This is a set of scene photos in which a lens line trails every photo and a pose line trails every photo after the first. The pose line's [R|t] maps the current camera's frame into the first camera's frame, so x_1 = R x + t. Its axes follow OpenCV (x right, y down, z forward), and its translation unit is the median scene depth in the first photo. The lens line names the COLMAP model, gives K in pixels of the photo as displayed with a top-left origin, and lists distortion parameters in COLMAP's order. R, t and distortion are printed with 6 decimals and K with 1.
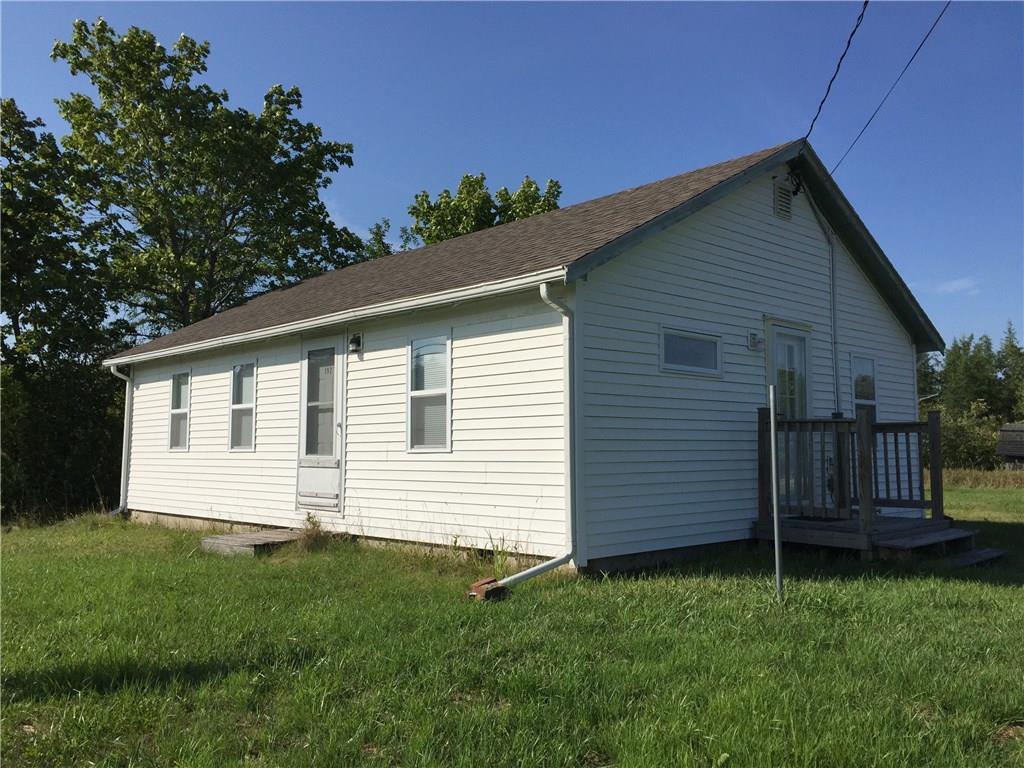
lens RADIAL K [[884.6, 0, 505.9], [0, 884.6, 390.4], [0, 0, 1]] dist [0.067262, 0.002226]
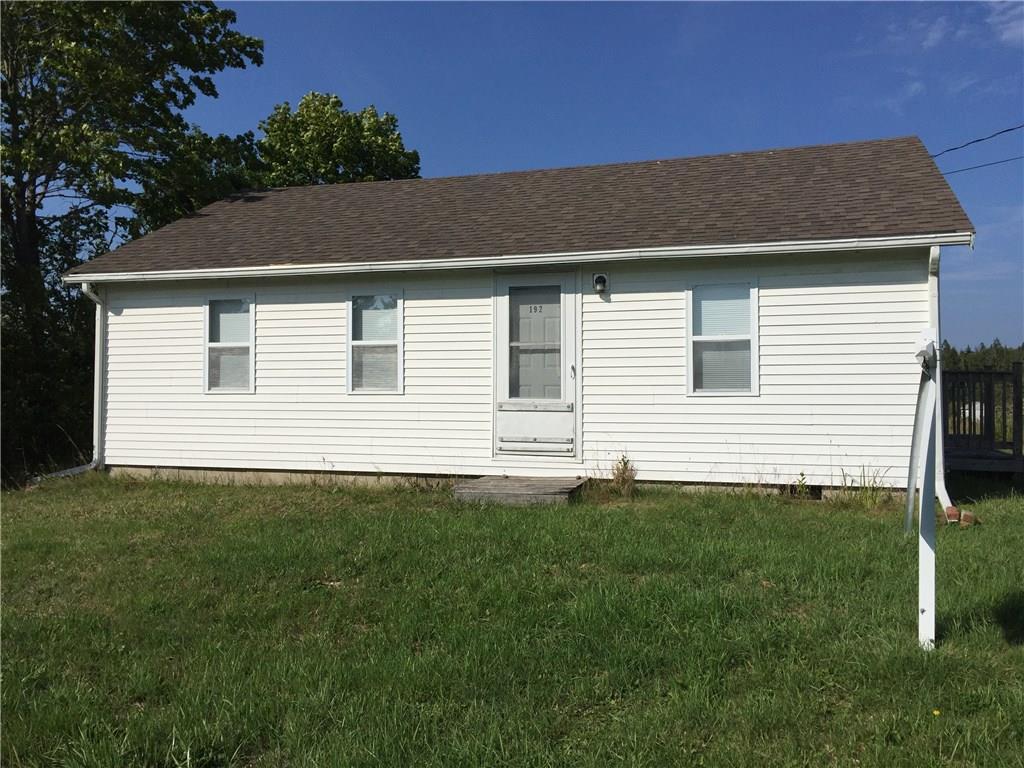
lens RADIAL K [[884.6, 0, 506.6], [0, 884.6, 378.9], [0, 0, 1]] dist [0.067262, 0.002226]
pose [[0.875129, 0.012256, 0.483734, -0.680038], [-0.037097, 0.998436, 0.041816, 0.013569], [-0.482465, -0.054539, 0.874216, 0.185063]]
